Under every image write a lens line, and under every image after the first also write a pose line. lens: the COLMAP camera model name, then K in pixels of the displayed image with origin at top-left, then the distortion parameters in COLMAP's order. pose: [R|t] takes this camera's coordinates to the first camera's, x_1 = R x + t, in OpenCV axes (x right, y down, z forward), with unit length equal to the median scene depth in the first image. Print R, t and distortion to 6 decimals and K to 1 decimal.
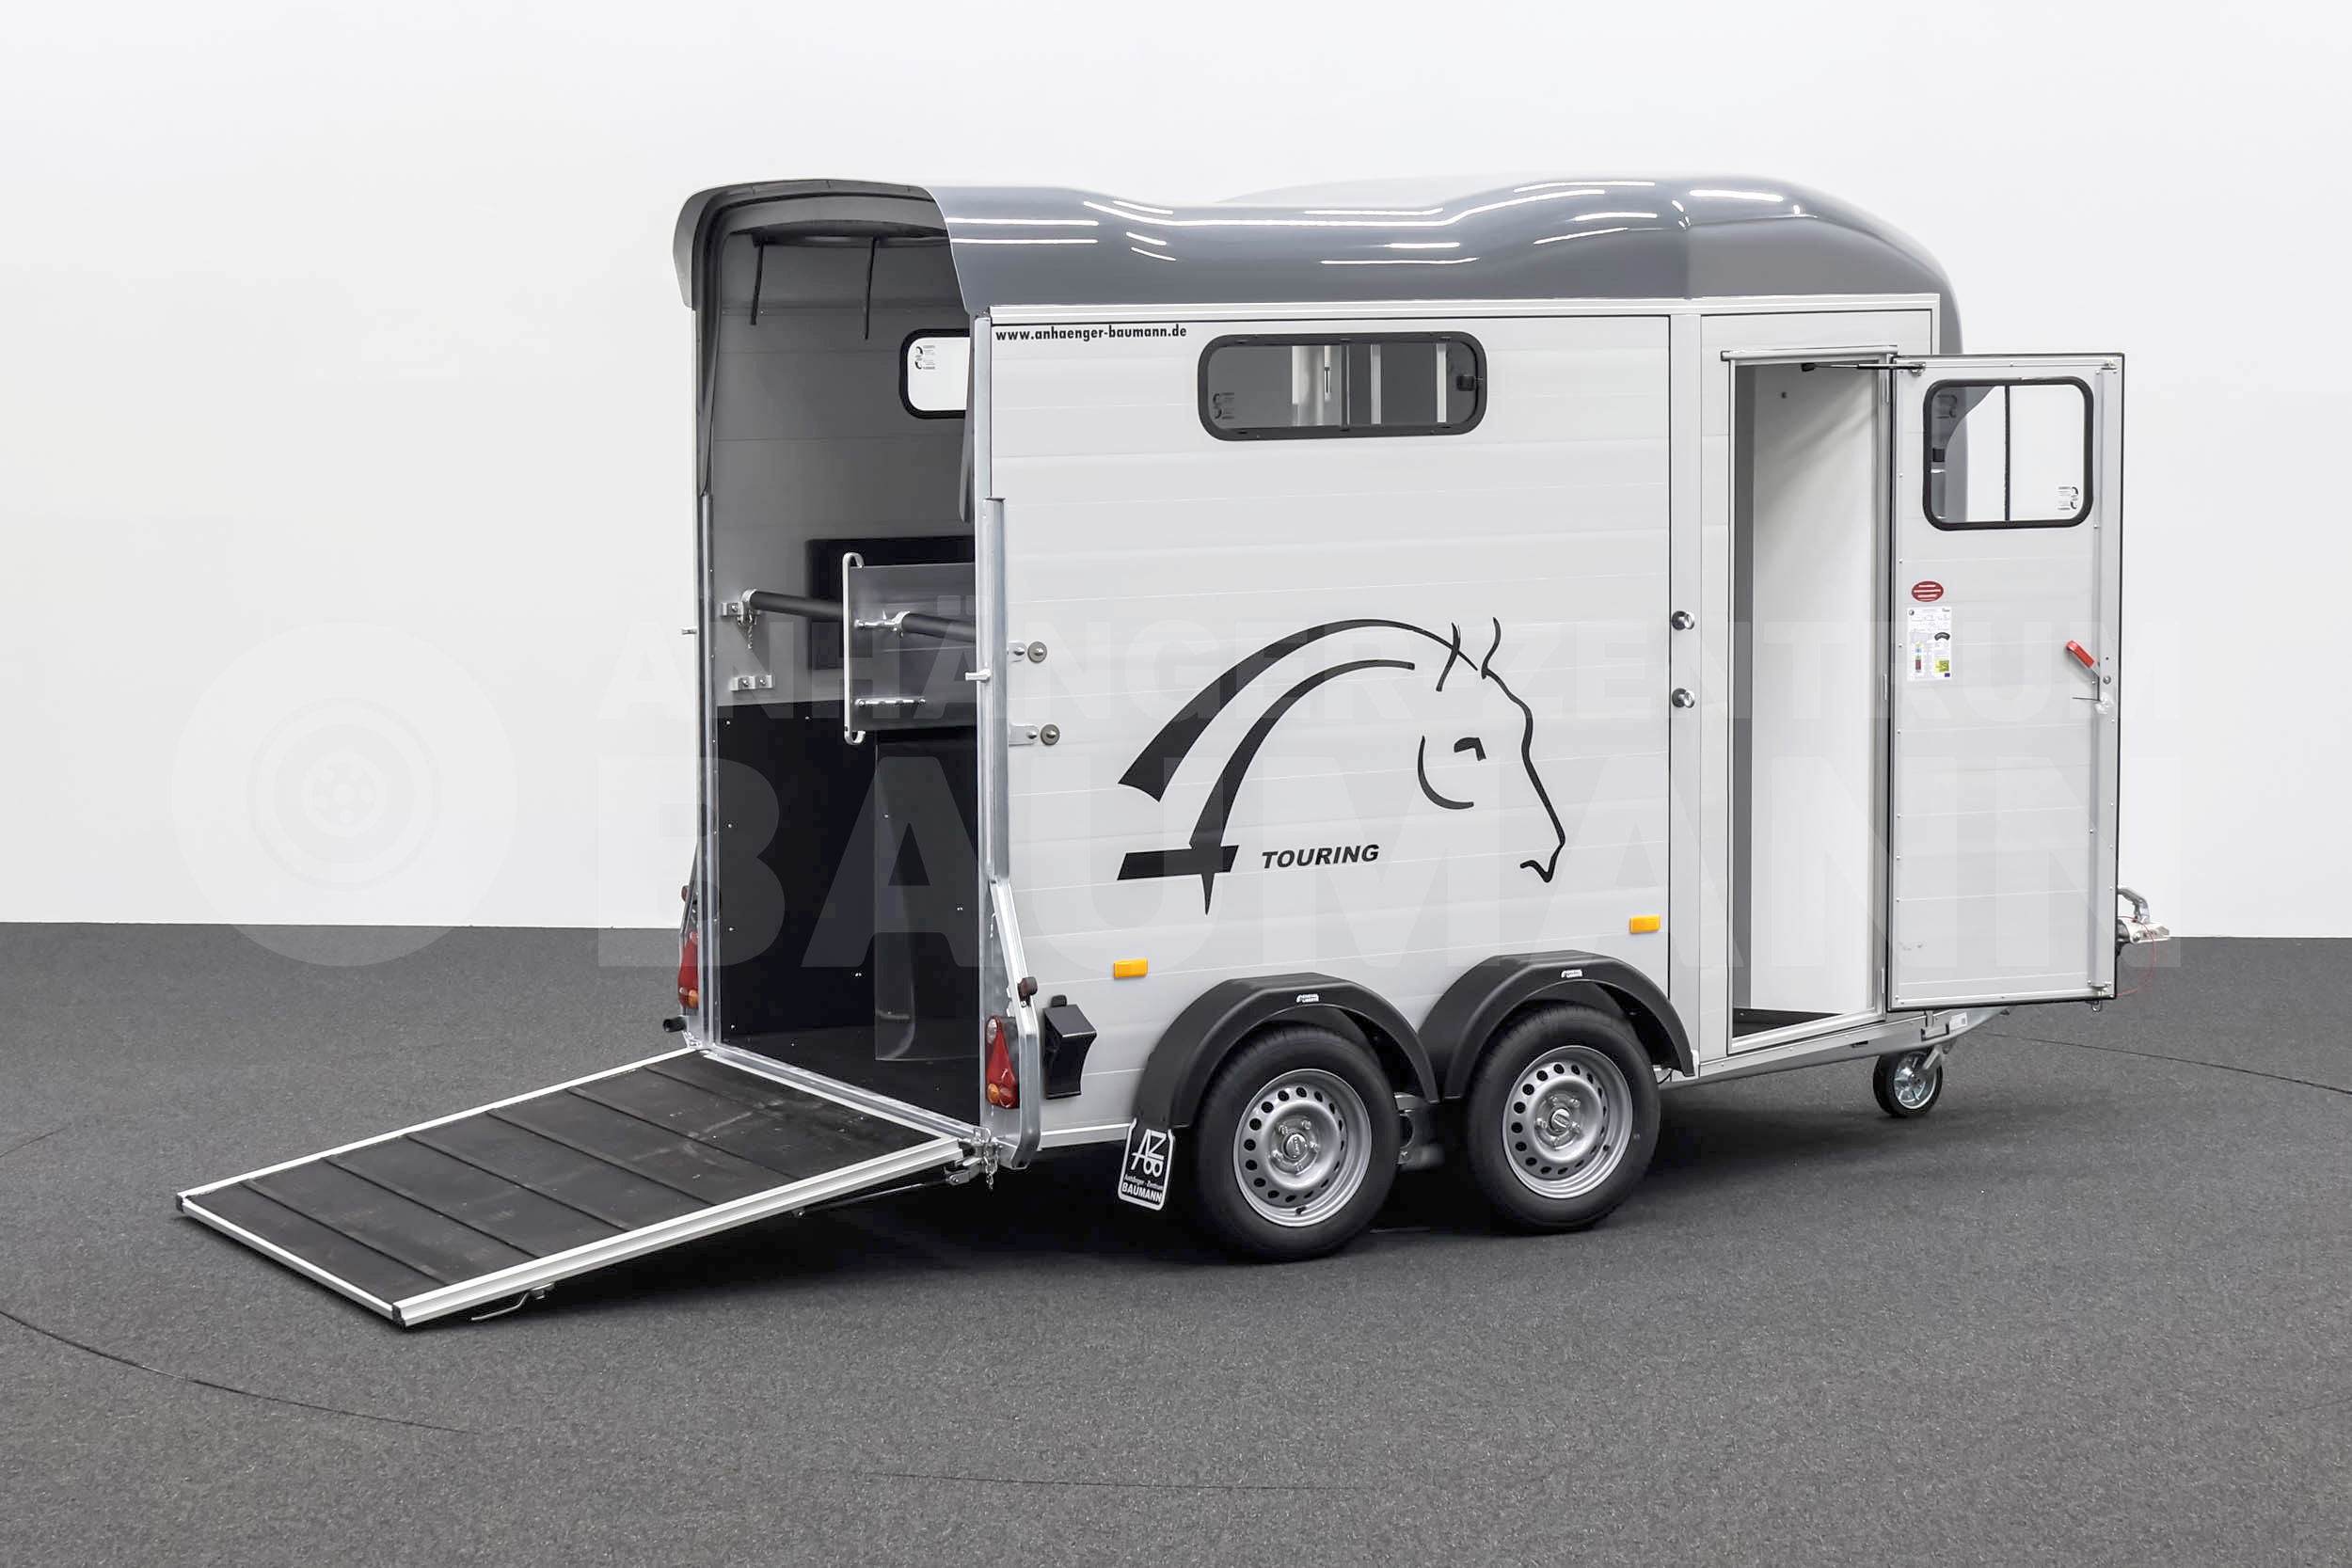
lens RADIAL K [[5320.8, 0, 1488.5], [0, 5320.8, 658.2], [0, 0, 1]] dist [-0.041089, -0.122235]
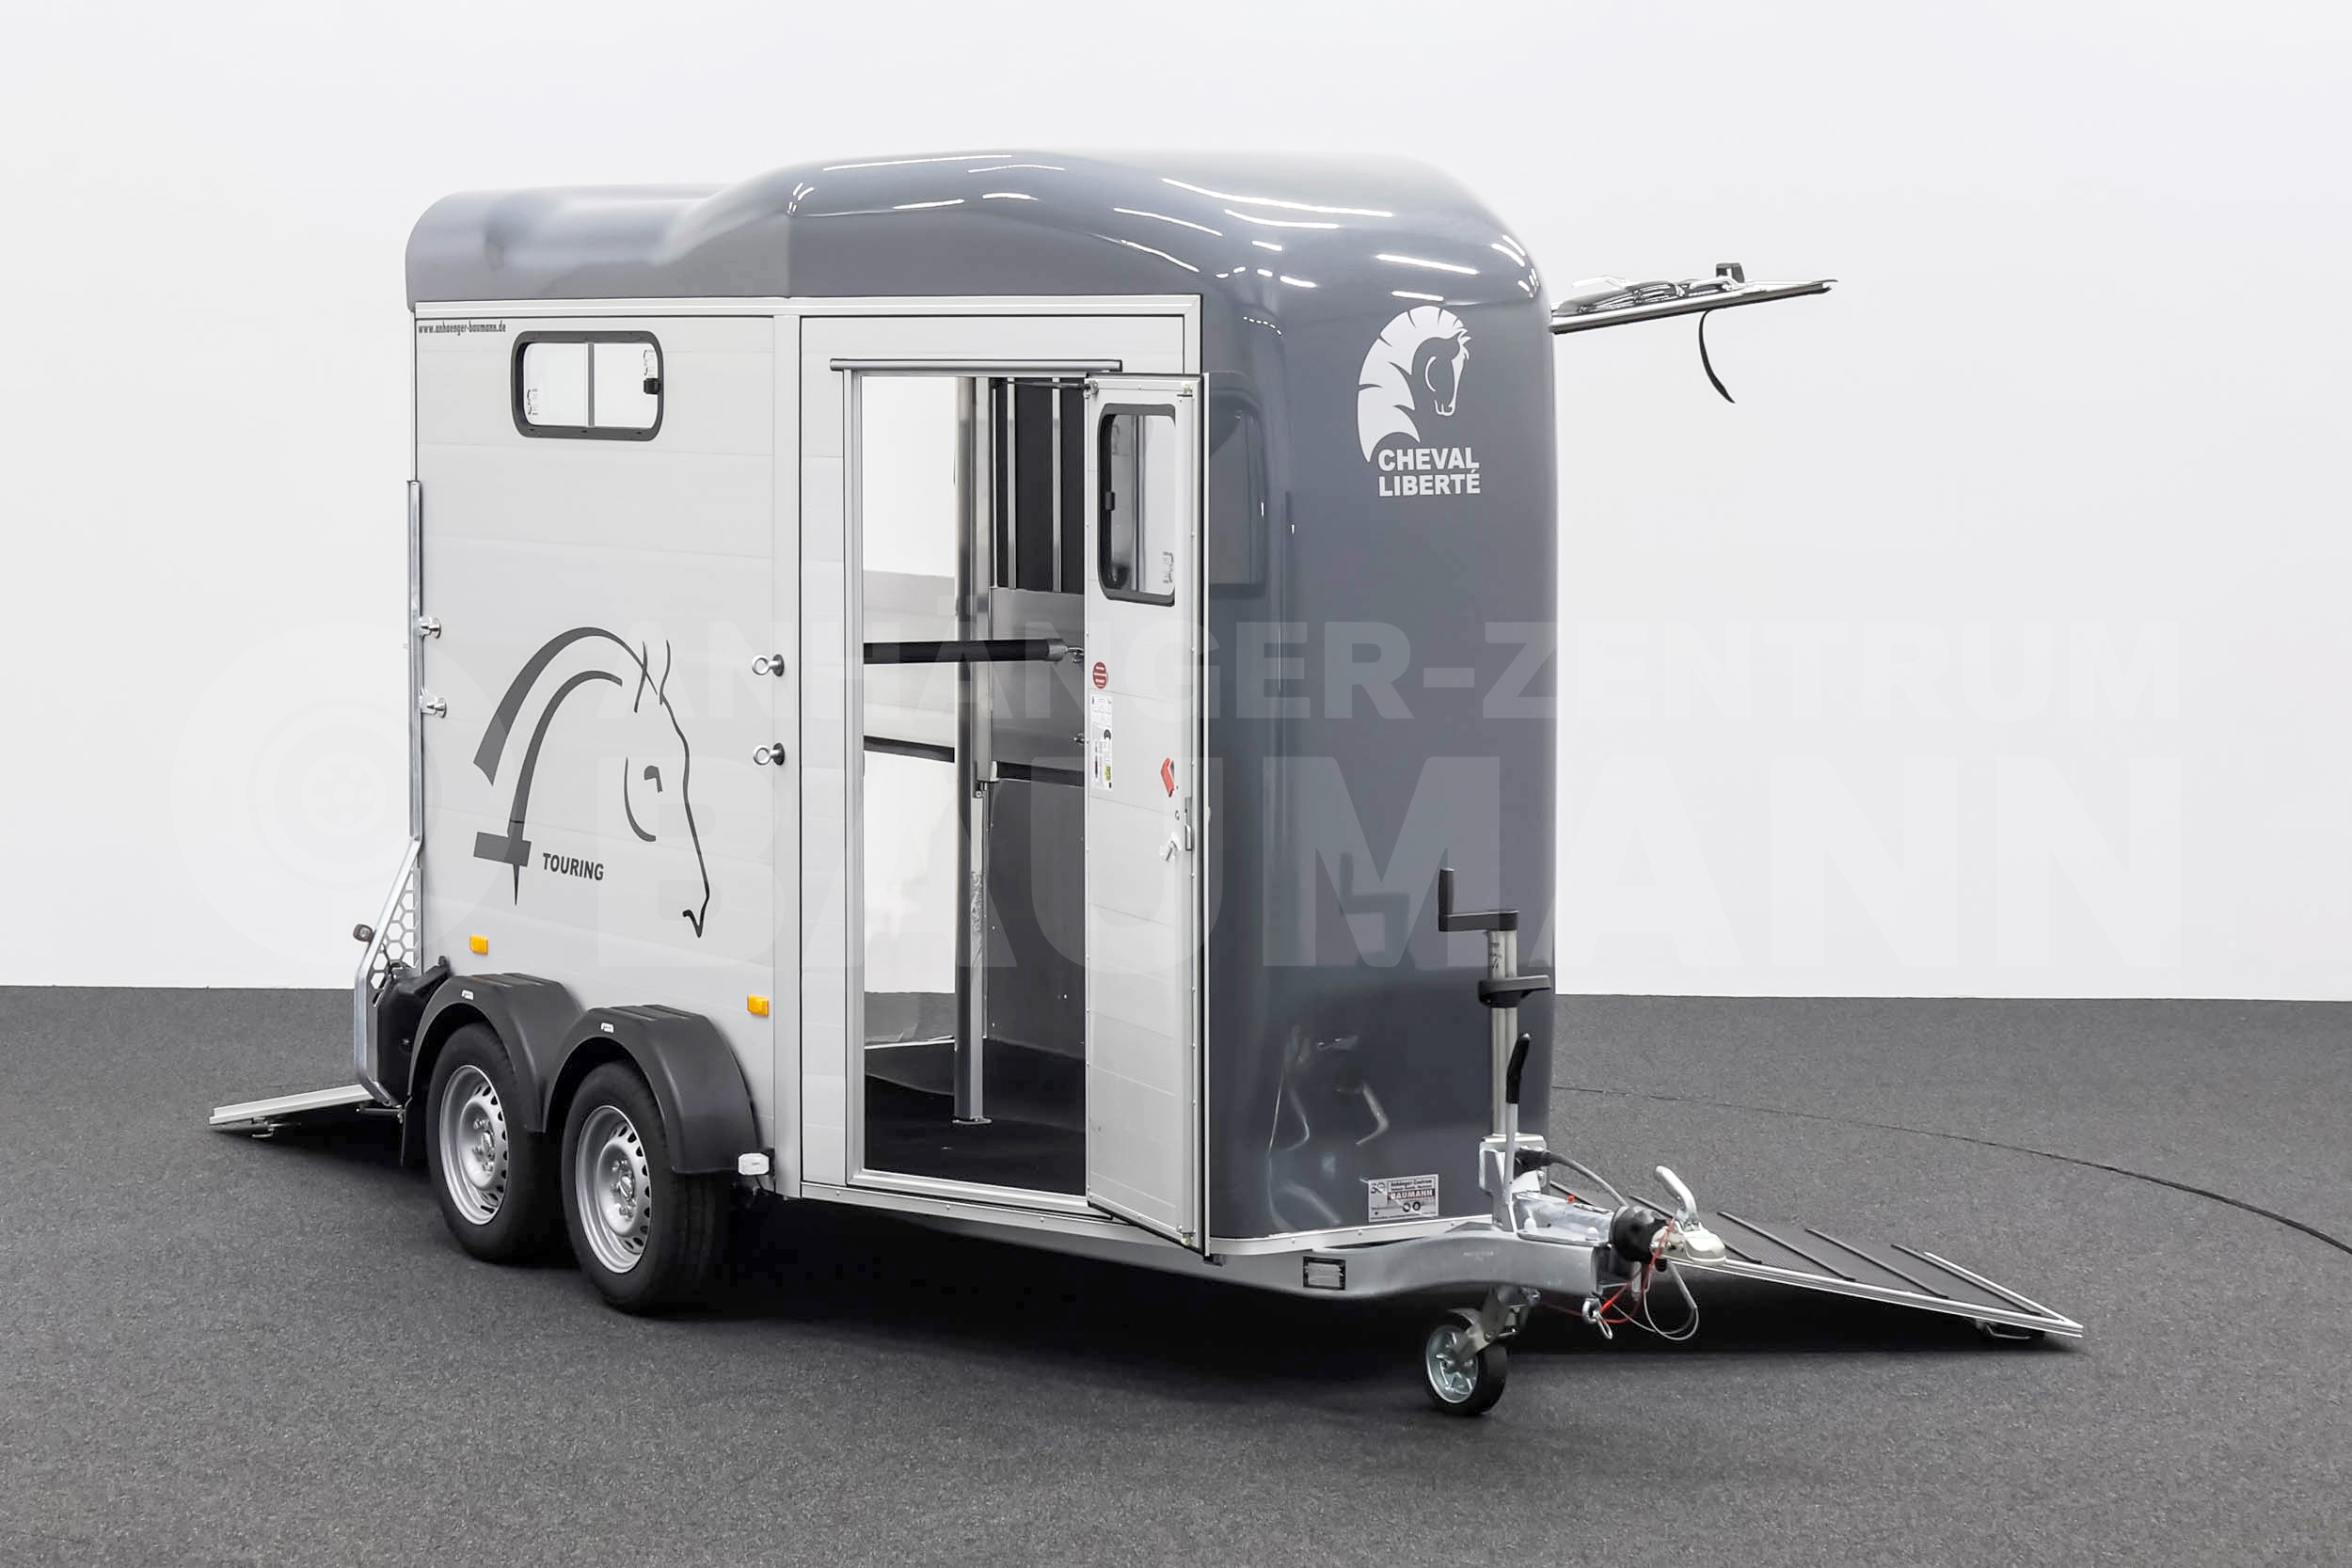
lens RADIAL K [[5432.5, 0, 1176.0], [0, 5432.5, 784.0], [0, 0, 1]] dist [0.006432, -0.225471]
pose [[-0.000785, 0.079754, -0.996814, 0.973270], [-0.086500, 0.993073, 0.079523, -0.067599], [0.996252, 0.086287, 0.006120, 1.115286]]
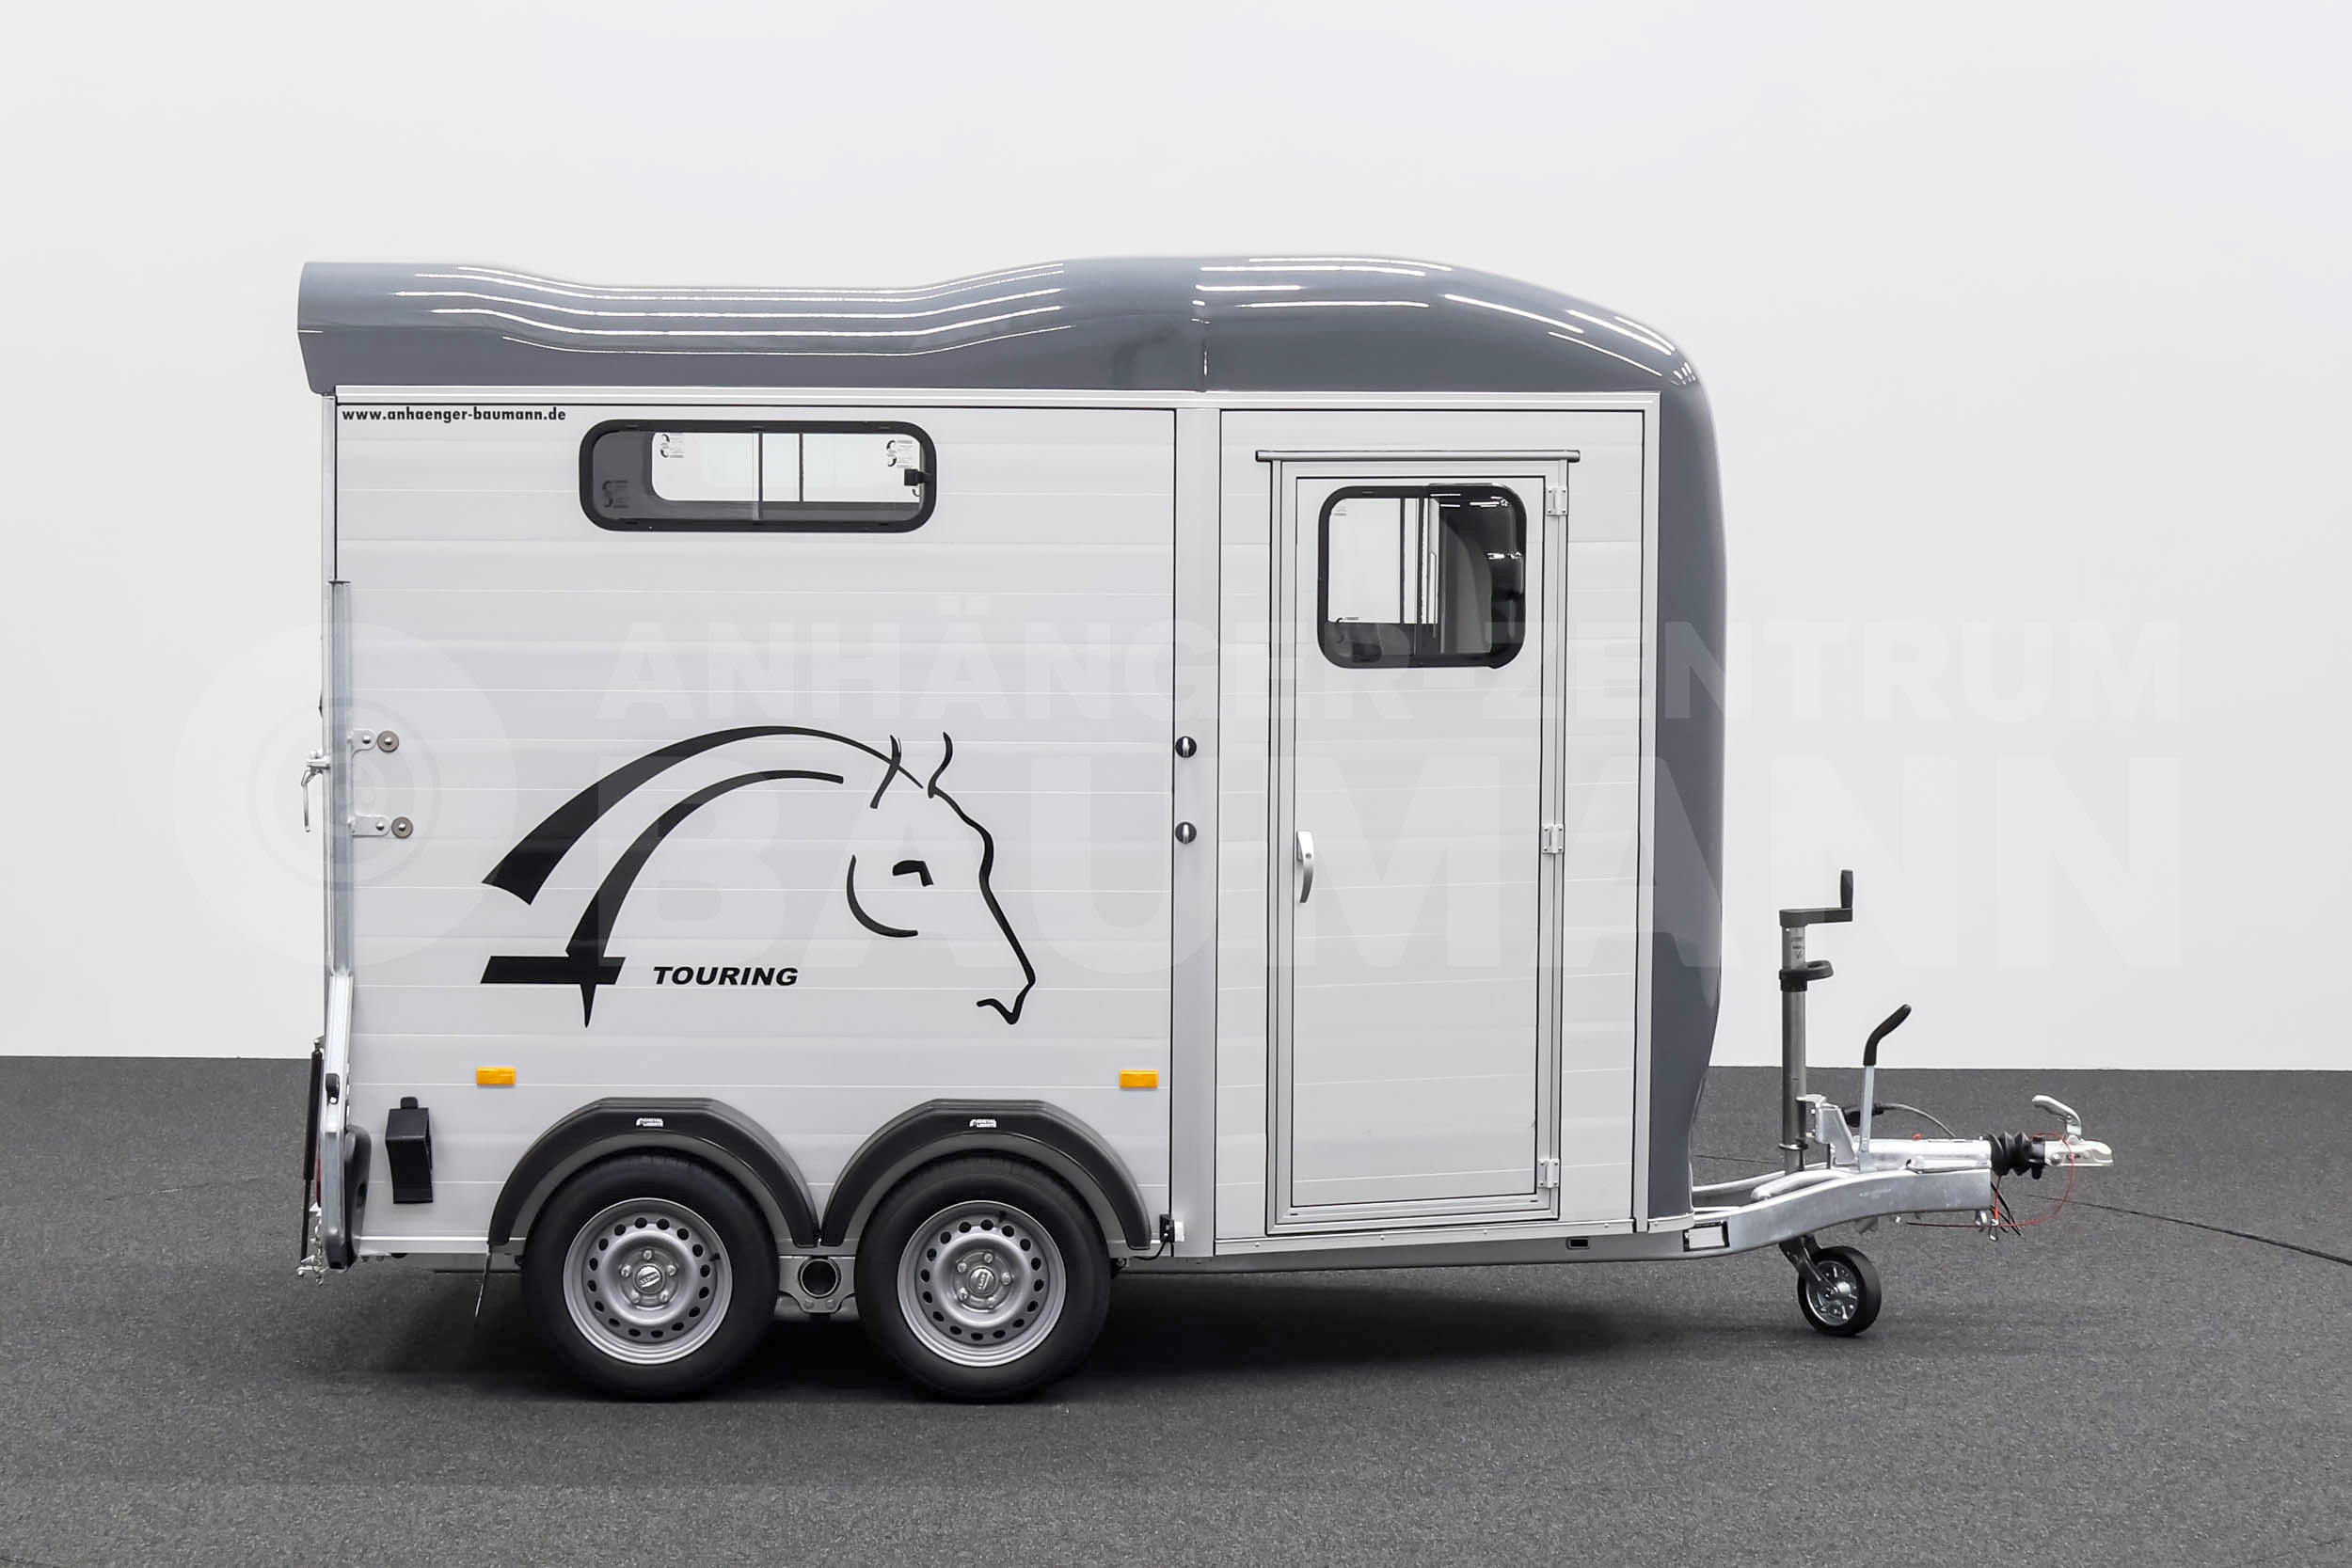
lens RADIAL K [[5432.5, 0, 1176.0], [0, 5432.5, 784.0], [0, 0, 1]] dist [0.006432, -0.225471]
pose [[0.853525, 0.047950, -0.518841, 0.539630], [-0.050782, 0.998671, 0.008756, -0.009241], [0.518571, 0.018874, 0.854826, 0.221300]]
